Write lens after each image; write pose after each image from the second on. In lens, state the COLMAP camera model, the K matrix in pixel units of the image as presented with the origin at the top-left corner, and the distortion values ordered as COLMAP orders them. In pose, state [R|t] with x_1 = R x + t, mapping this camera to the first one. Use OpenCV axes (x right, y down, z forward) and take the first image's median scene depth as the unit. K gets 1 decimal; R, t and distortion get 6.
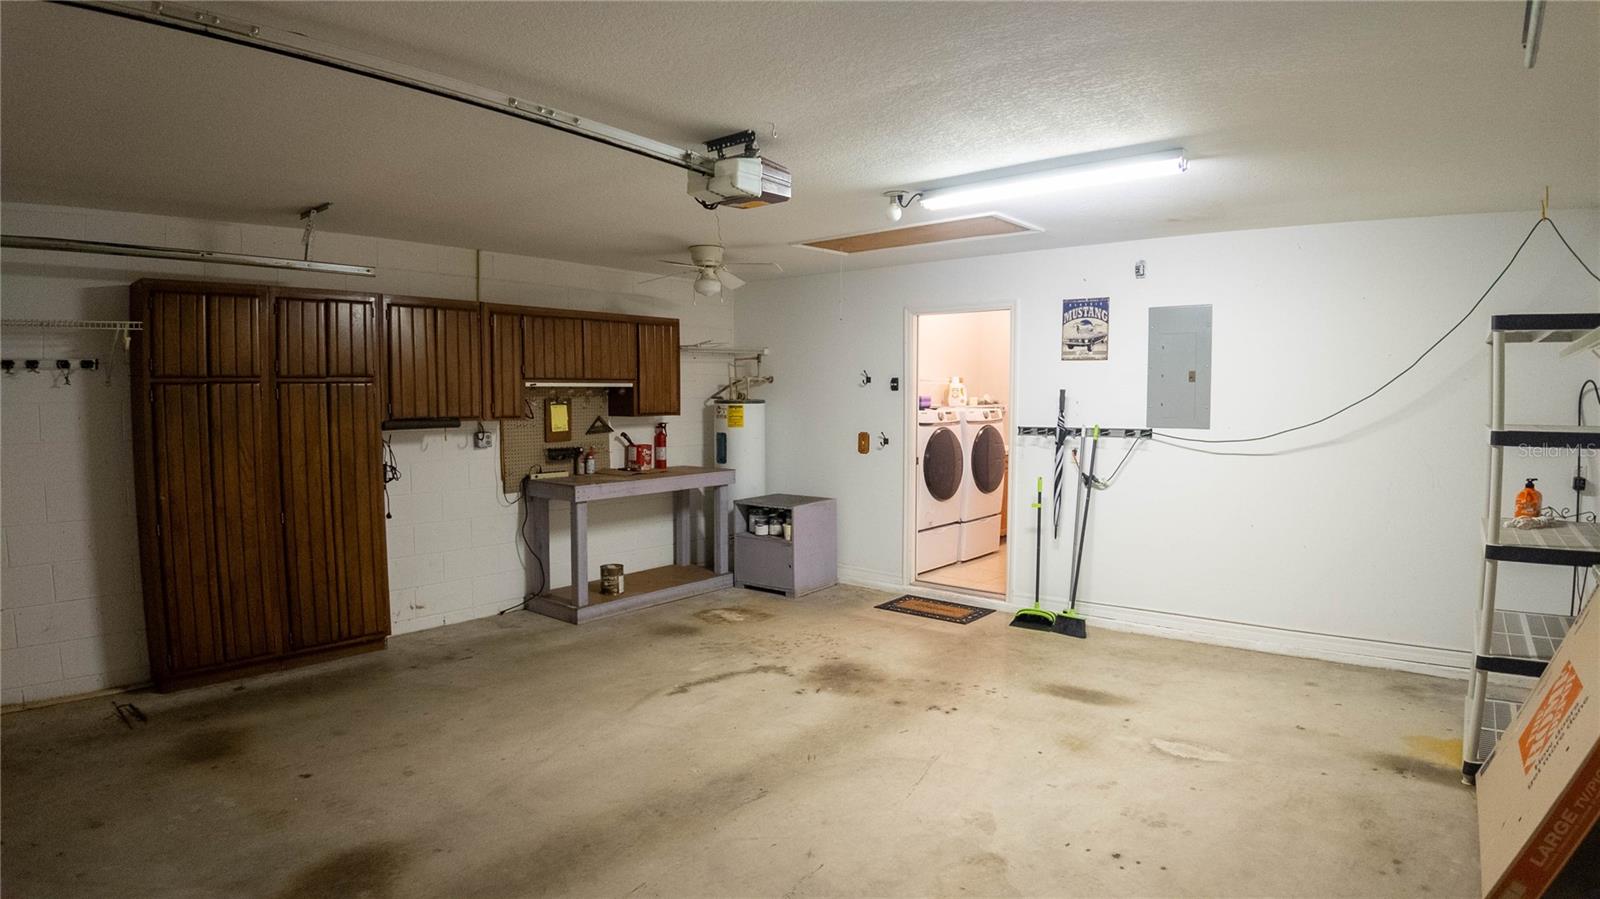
lens RADIAL K [[845.6, 0, 808.2], [0, 845.6, 450.3], [0, 0, 1]] dist [-0.067312, -0.047217]
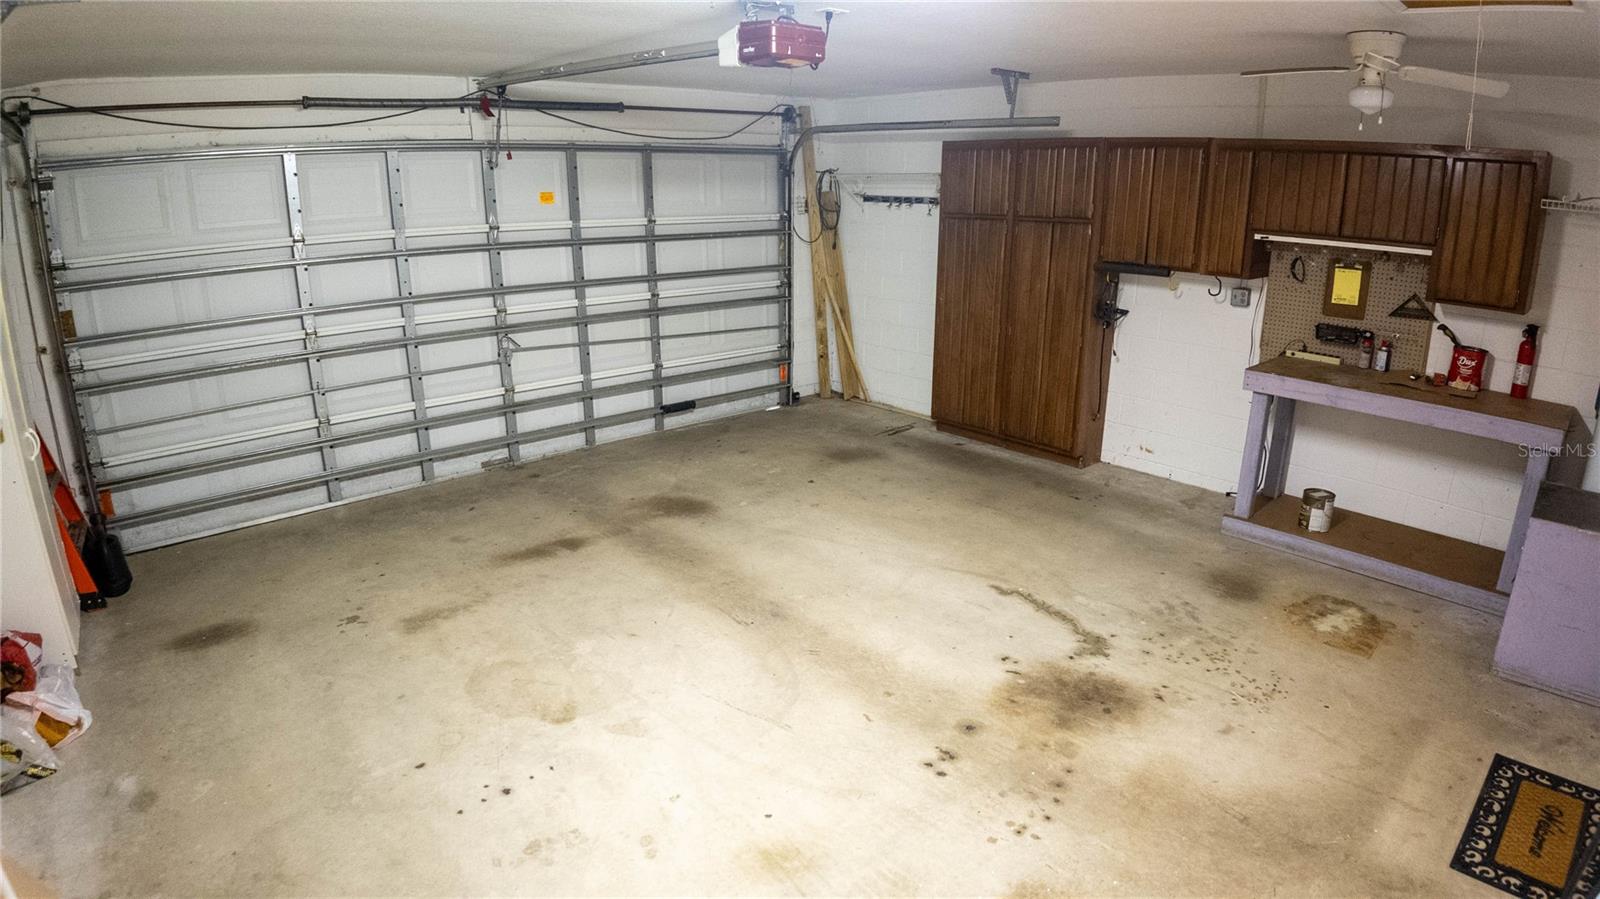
lens RADIAL K [[841.7, 0, 800.0], [0, 841.7, 449.5], [0, 0, 1]] dist [-0.111822, 0.002638]
pose [[-0.154956, 0.300581, -0.941084, 0.593496], [-0.063890, 0.947547, 0.313166, -0.110904], [0.985853, 0.108653, -0.127624, 0.761447]]
